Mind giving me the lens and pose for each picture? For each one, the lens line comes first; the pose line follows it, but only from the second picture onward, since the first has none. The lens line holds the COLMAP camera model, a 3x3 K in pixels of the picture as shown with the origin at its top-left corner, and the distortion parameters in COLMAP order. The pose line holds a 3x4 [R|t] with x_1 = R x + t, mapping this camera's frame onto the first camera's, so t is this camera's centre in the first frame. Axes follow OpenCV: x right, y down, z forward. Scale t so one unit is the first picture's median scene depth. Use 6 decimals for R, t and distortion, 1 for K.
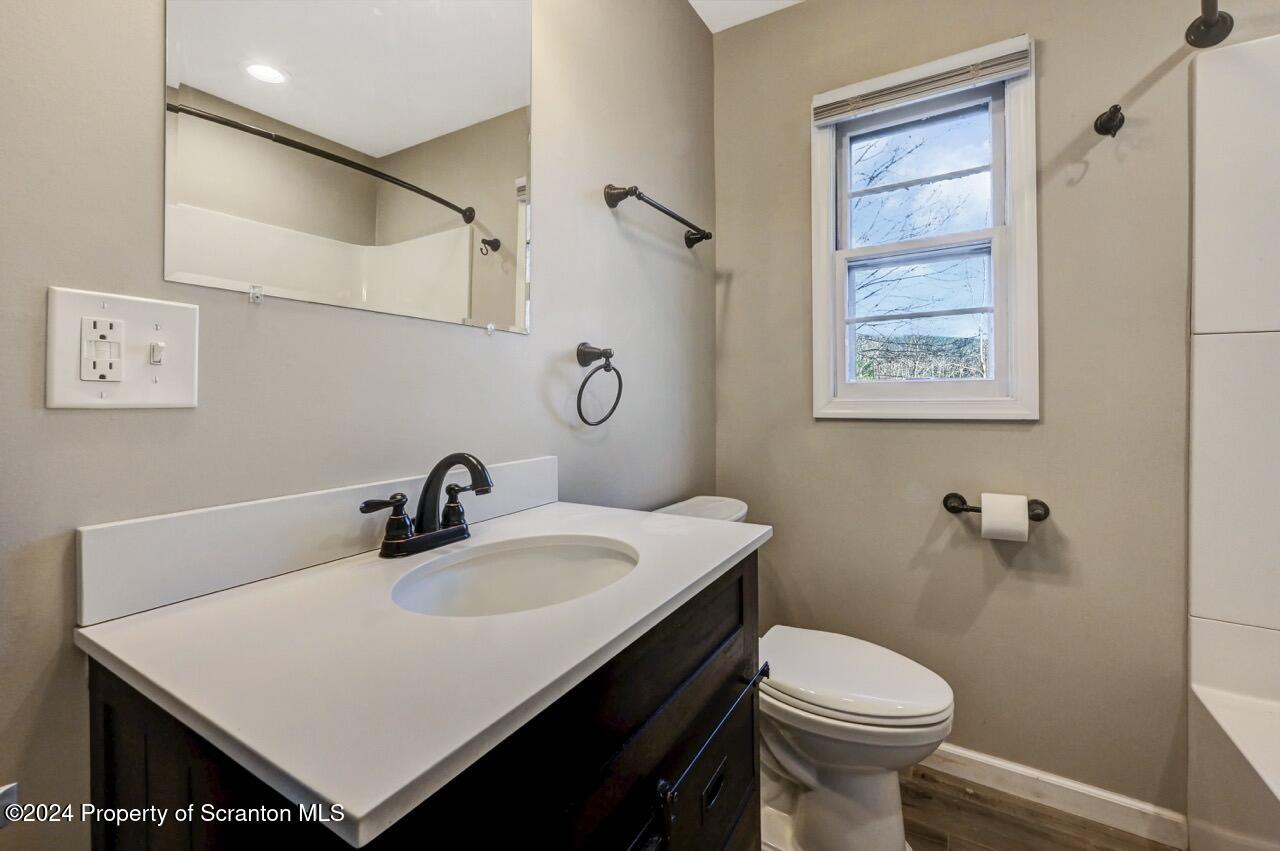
lens RADIAL K [[534.5, 0, 636.1], [0, 534.5, 406.9], [0, 0, 1]] dist [-0.002655, -0.000067]
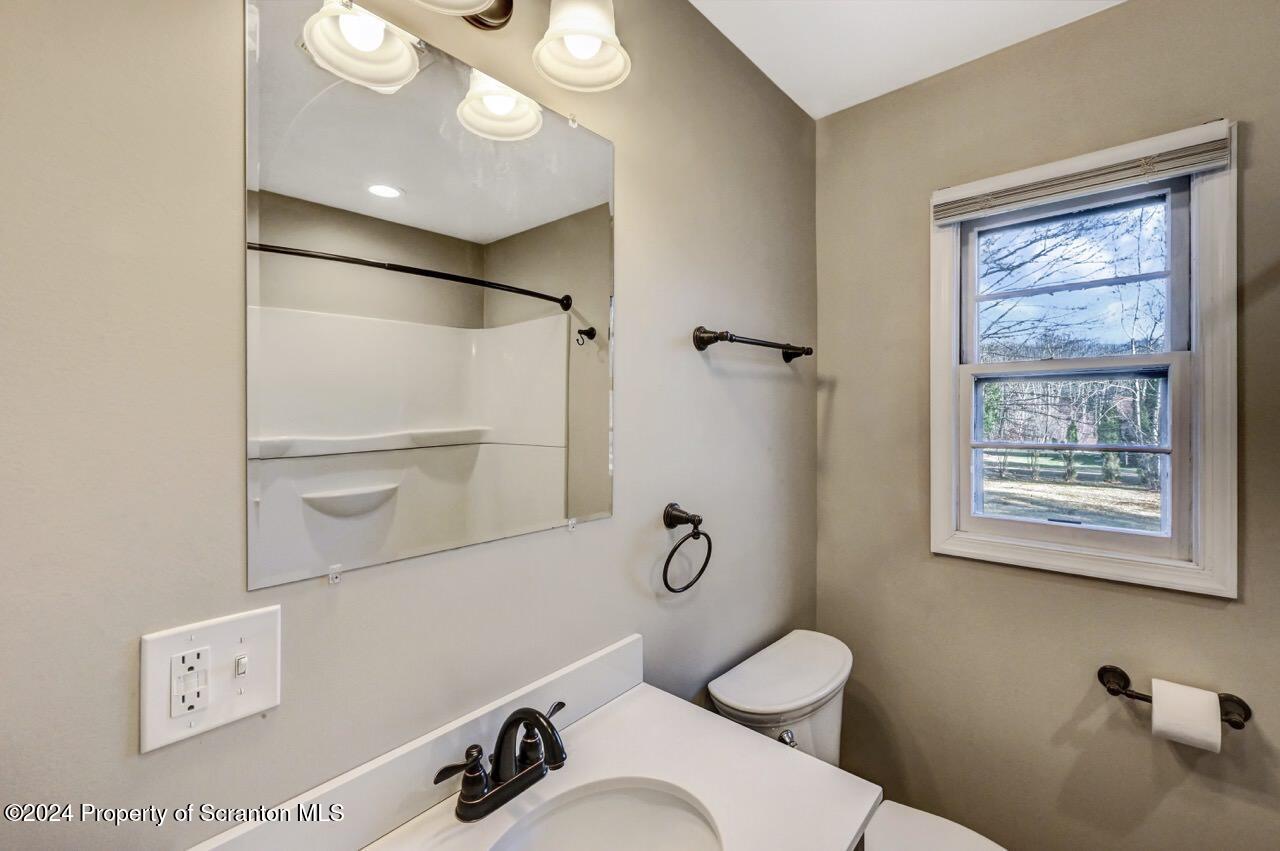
lens RADIAL K [[523.4, 0, 640.0], [0, 523.4, 425.5], [0, 0, 1]] dist [-0.000526, 0.000251]
pose [[0.983316, 0.001289, -0.181902, 0.014697], [0.000706, 0.999940, 0.010906, -0.229813], [0.181905, -0.010853, 0.983256, 0.062533]]
